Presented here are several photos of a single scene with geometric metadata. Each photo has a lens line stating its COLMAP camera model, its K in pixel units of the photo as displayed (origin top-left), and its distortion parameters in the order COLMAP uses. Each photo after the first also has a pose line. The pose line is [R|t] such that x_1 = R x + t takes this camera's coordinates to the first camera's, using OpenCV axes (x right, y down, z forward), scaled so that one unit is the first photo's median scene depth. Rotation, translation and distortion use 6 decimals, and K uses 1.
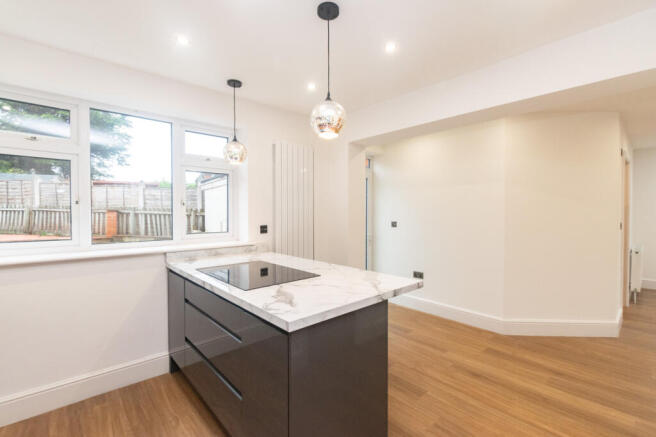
lens RADIAL K [[290.2, 0, 328.0], [0, 290.2, 218.5], [0, 0, 1]] dist [0.003738, 0.000361]
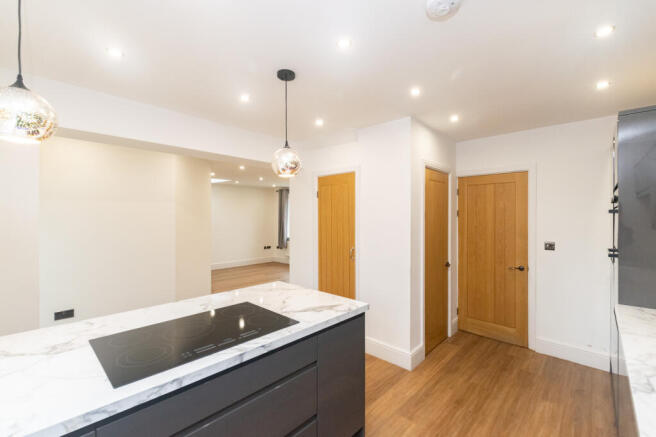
lens RADIAL K [[290.2, 0, 328.0], [0, 290.2, 218.5], [0, 0, 1]] dist [0.003738, 0.000361]
pose [[-0.074012, -0.007473, 0.997229, -0.761258], [0.022920, 0.999695, 0.009192, -0.070103], [-0.996994, 0.023537, -0.073818, 0.568607]]
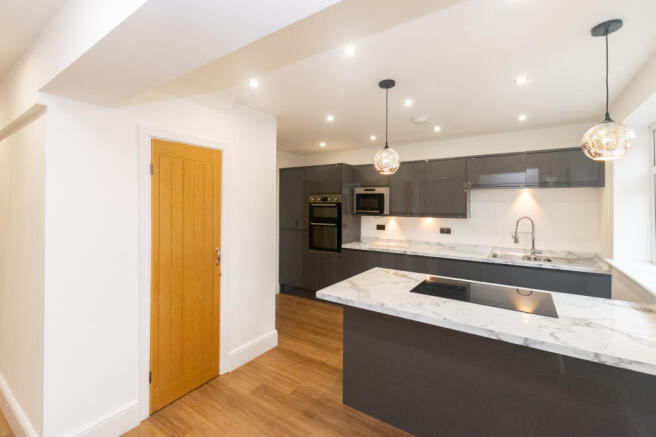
lens RADIAL K [[295.0, 0, 326.3], [0, 295.0, 206.3], [0, 0, 1]] dist [-0.000737, -0.000045]
pose [[-0.971539, -0.003386, -0.236856, 0.395508], [-0.009164, 0.999687, 0.023300, -0.095548], [0.236703, 0.024808, -0.971265, 1.431504]]
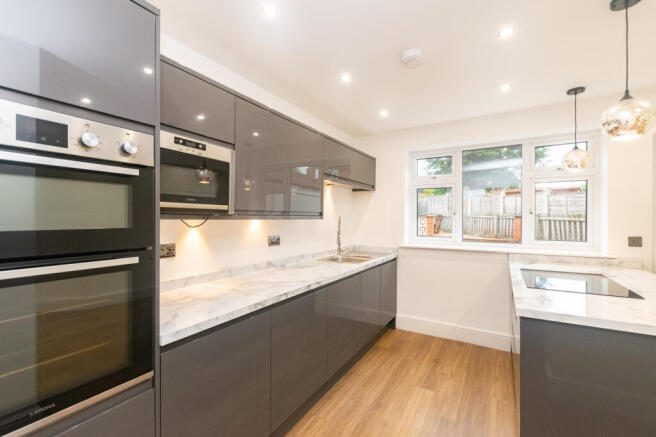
lens RADIAL K [[290.2, 0, 328.0], [0, 290.2, 218.5], [0, 0, 1]] dist [0.003738, 0.000361]
pose [[0.295121, 0.004502, -0.955449, 0.379886], [-0.022267, 0.999750, -0.002167, -0.008521], [0.955200, 0.021915, 0.295147, -0.094459]]
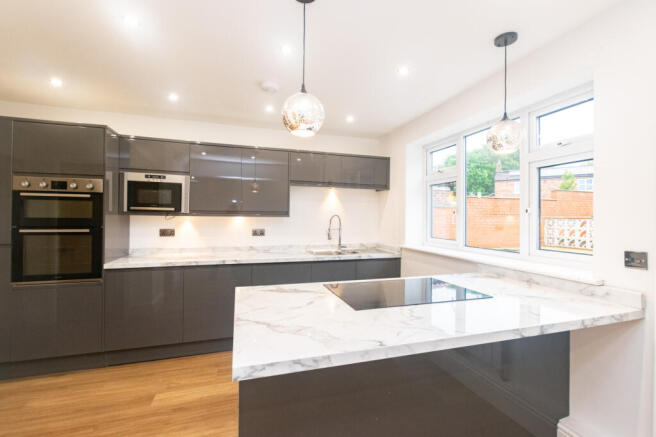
lens RADIAL K [[287.3, 0, 340.9], [0, 287.3, 215.6], [0, 0, 1]] dist [-0.000624, 0.000044]
pose [[-0.402675, -0.007262, -0.915314, 0.475363], [-0.028988, 0.999568, 0.004822, -0.027639], [0.914884, 0.028475, -0.402712, 0.931941]]
